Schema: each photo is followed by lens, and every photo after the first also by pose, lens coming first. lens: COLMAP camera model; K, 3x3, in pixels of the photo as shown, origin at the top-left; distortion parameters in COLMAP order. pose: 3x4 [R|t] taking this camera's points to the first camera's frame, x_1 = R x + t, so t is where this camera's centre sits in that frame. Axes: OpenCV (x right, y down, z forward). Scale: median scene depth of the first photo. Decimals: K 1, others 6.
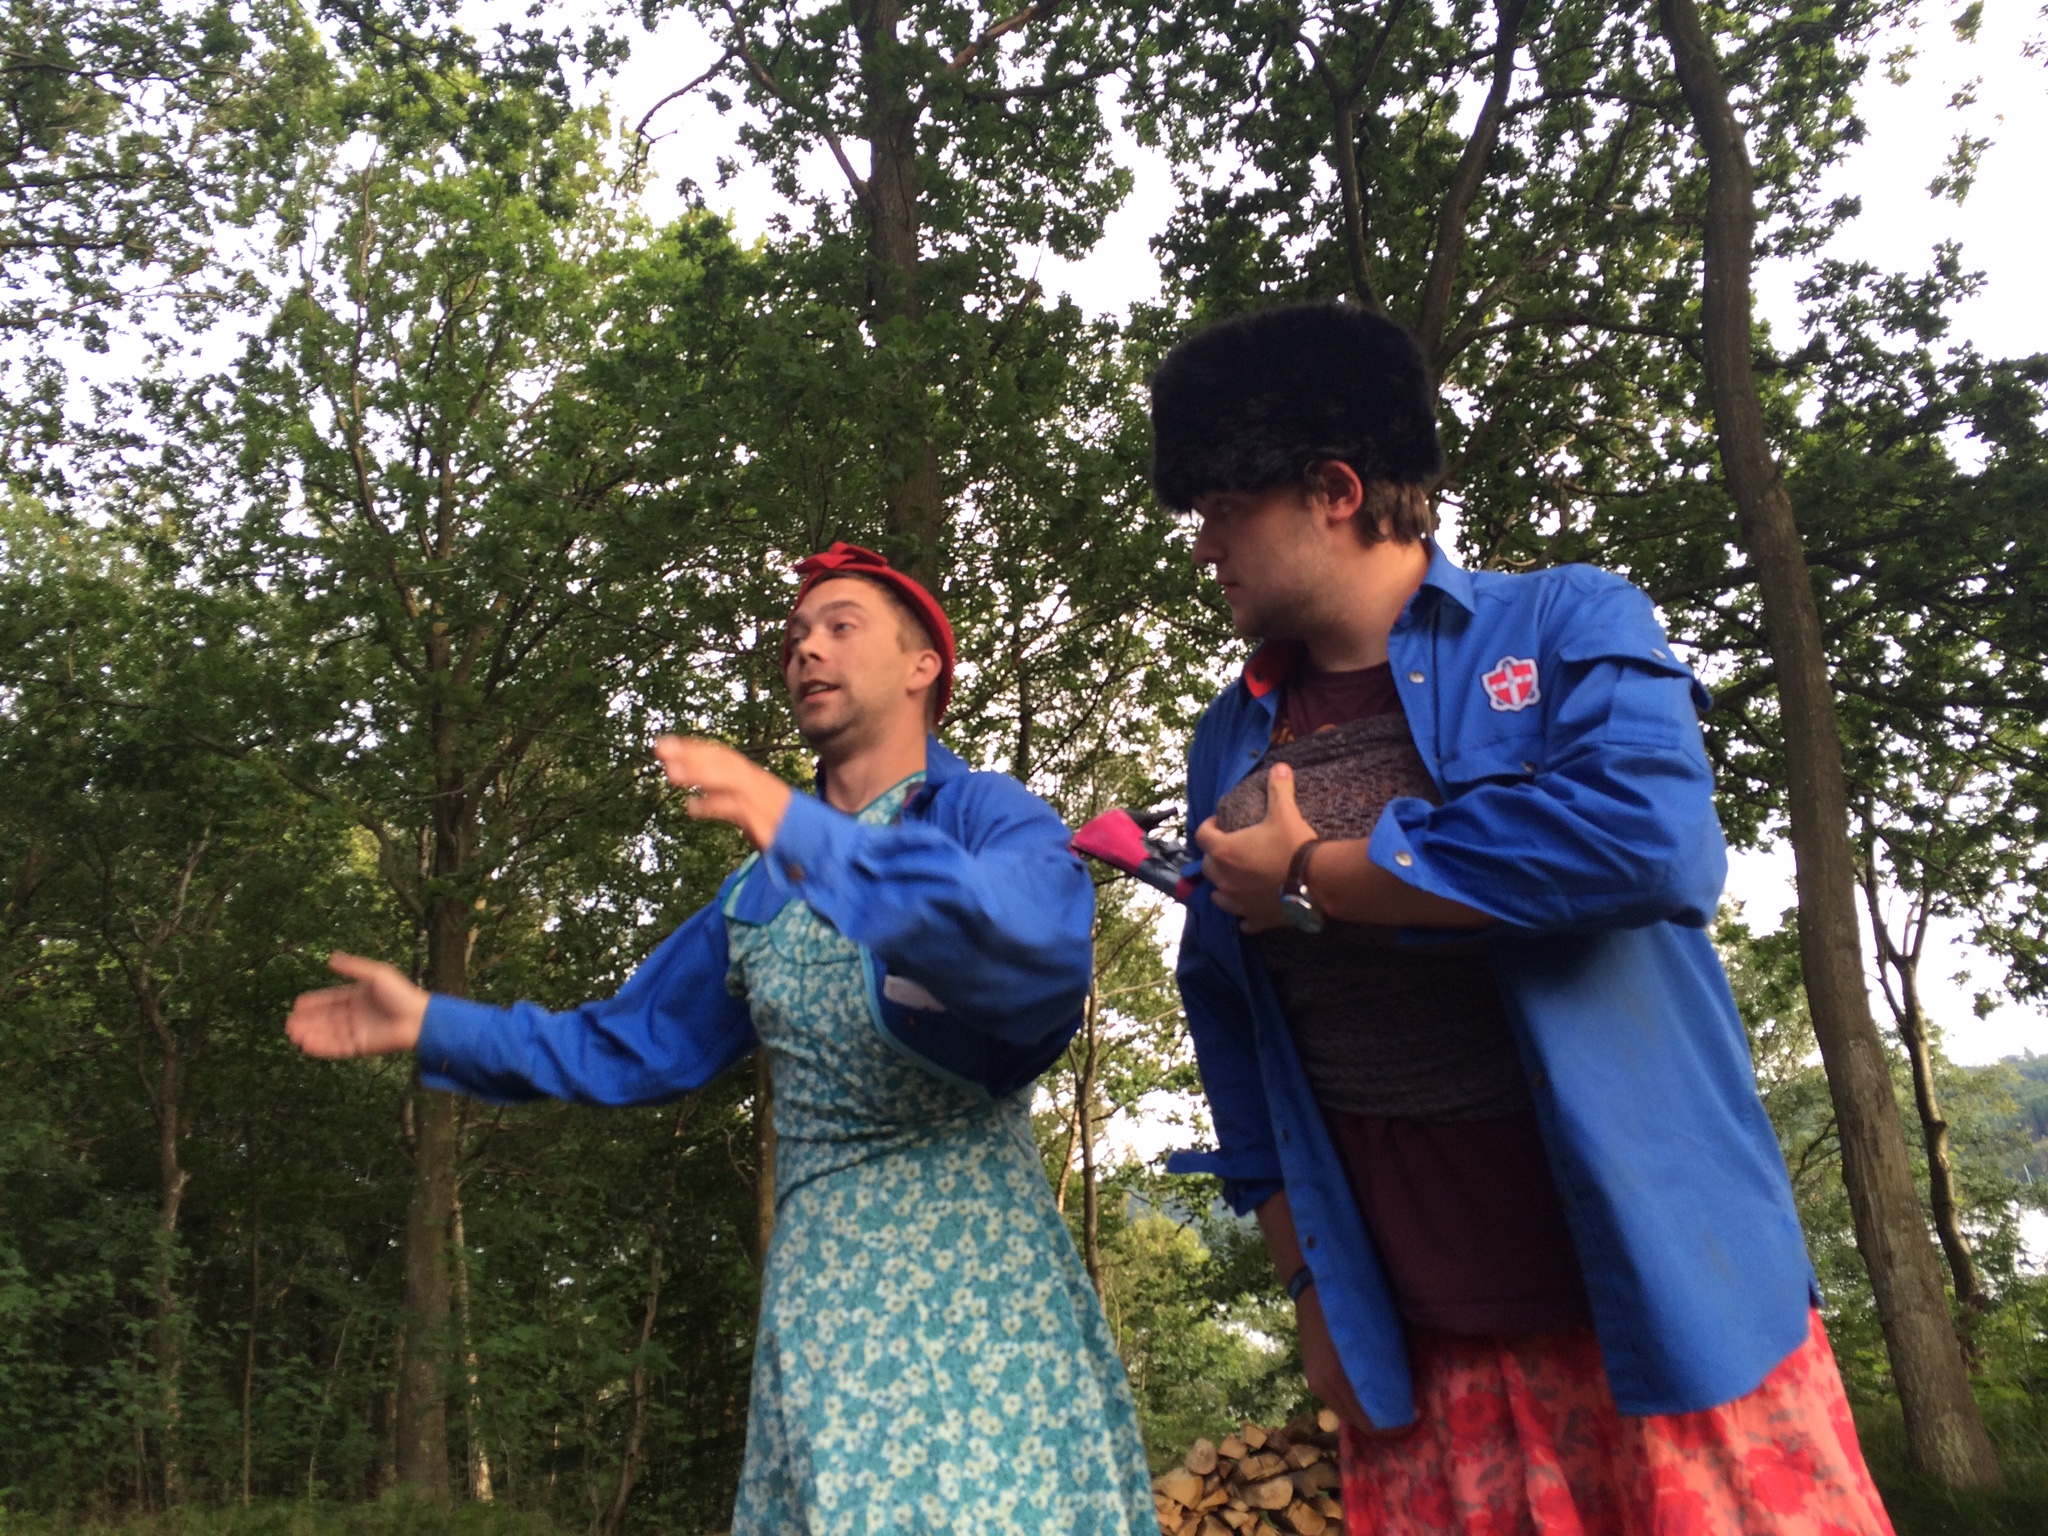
lens RADIAL K [[1733.5, 0, 1024.0], [0, 1733.5, 768.0], [0, 0, 1]] dist [-0.000986, -0.007053]
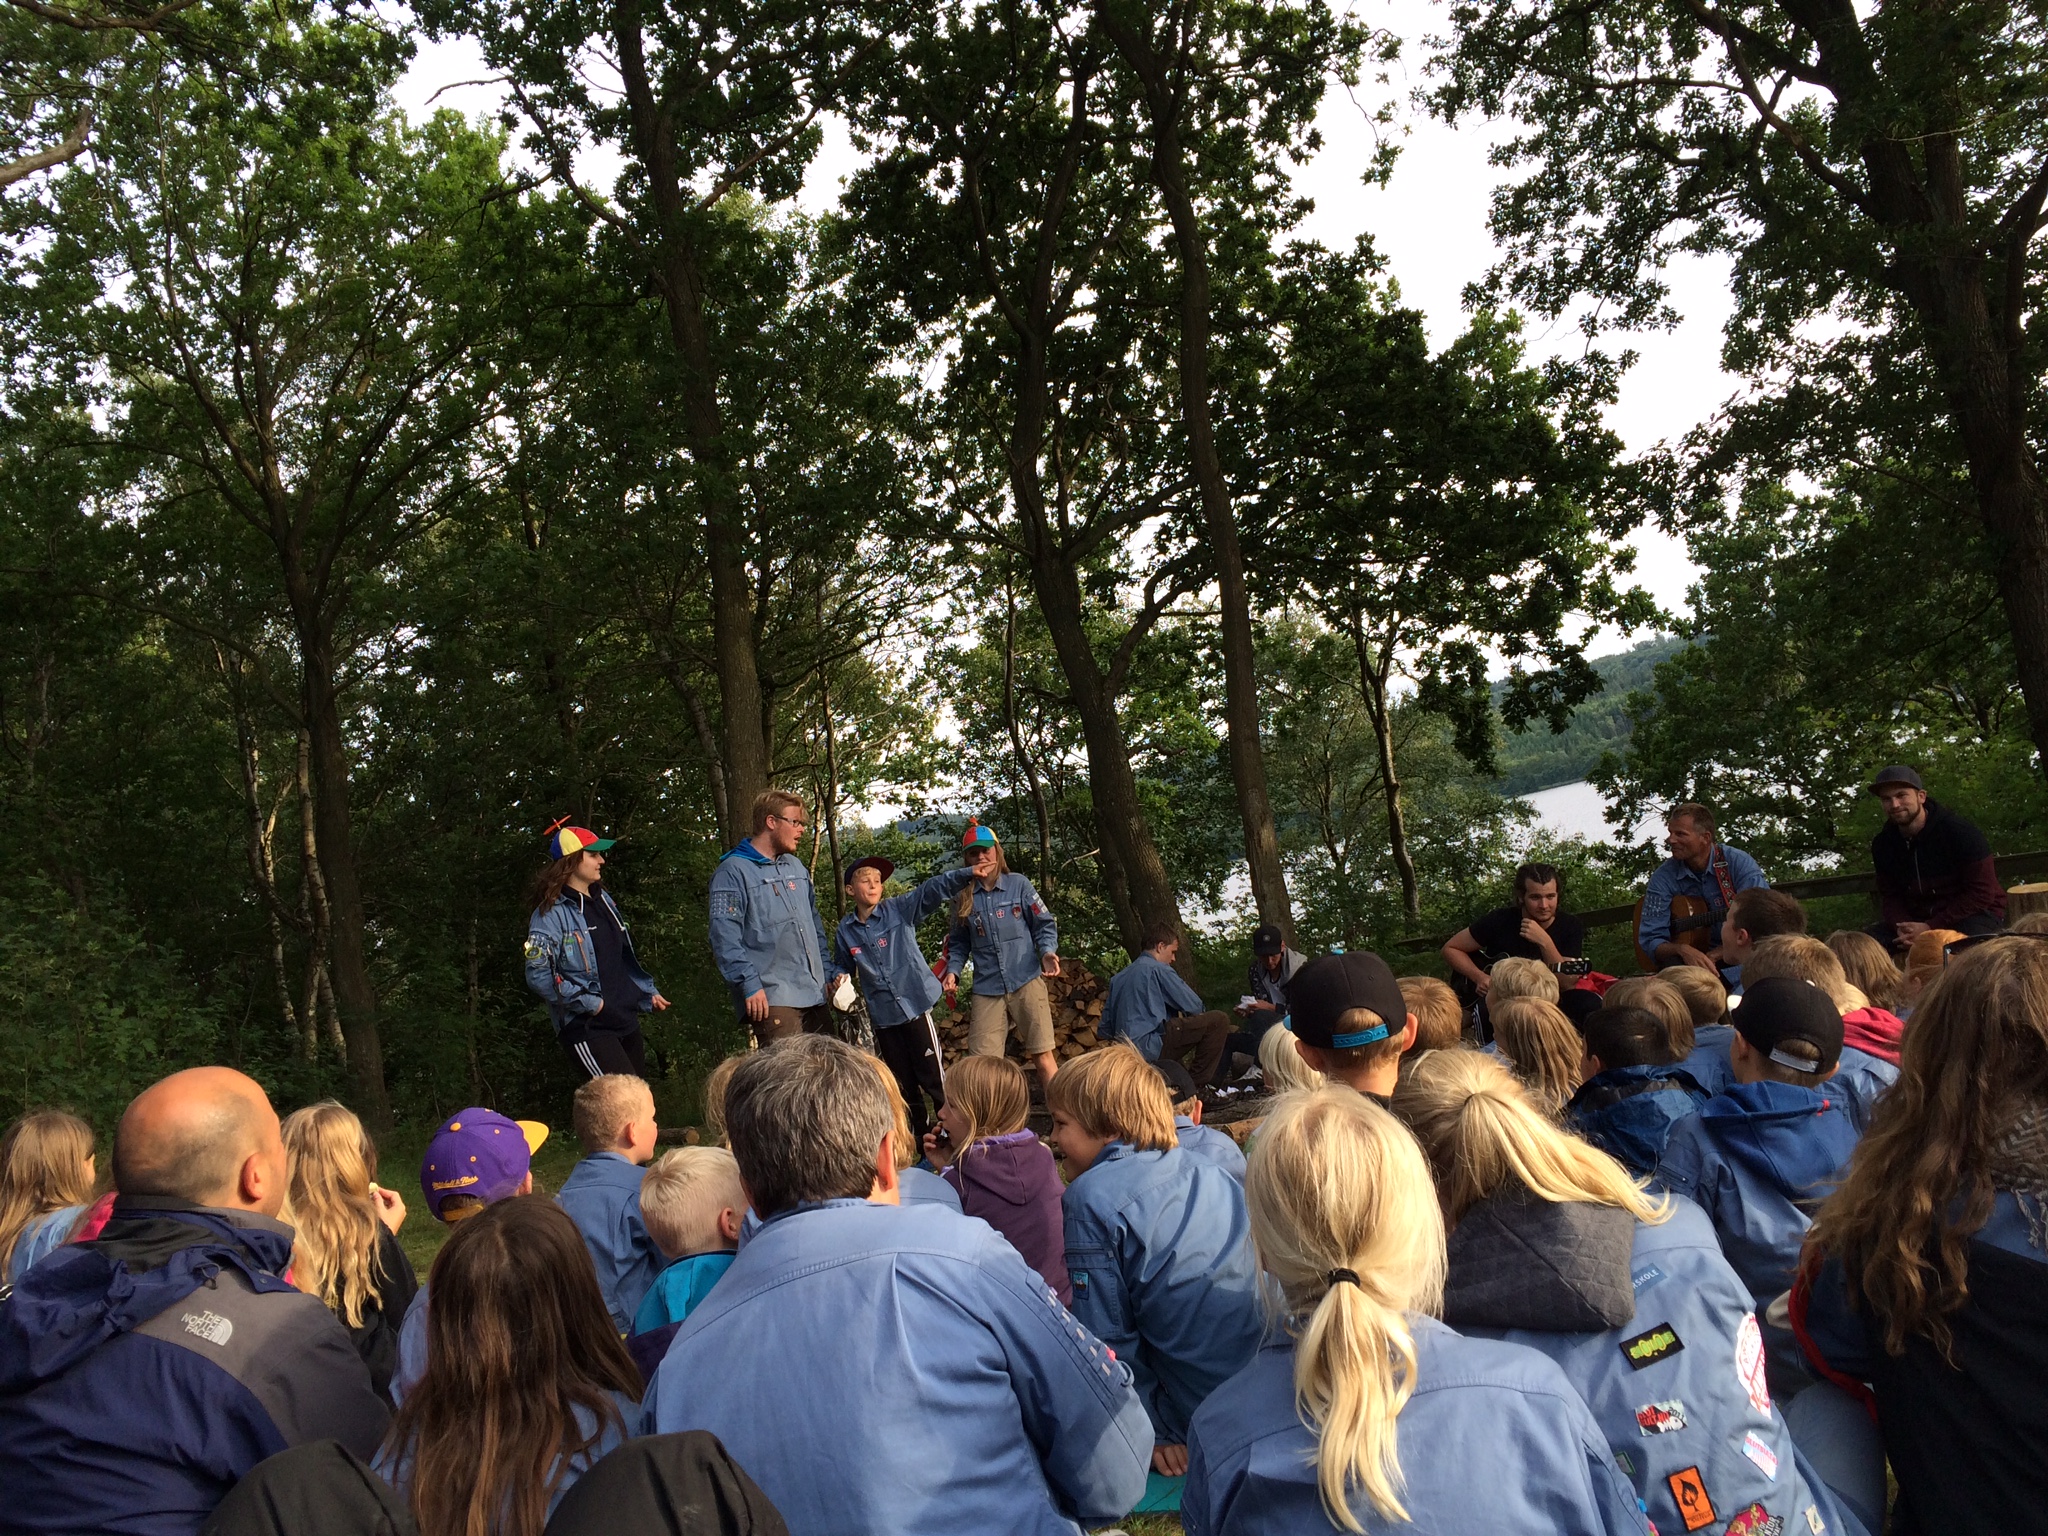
lens RADIAL K [[1733.5, 0, 1024.0], [0, 1733.5, 768.0], [0, 0, 1]] dist [-0.000986, -0.007053]
pose [[0.981961, -0.092222, 0.165071, -0.059268], [0.058423, 0.978258, 0.198992, -0.150436], [-0.179833, -0.185758, 0.965999, -0.485486]]
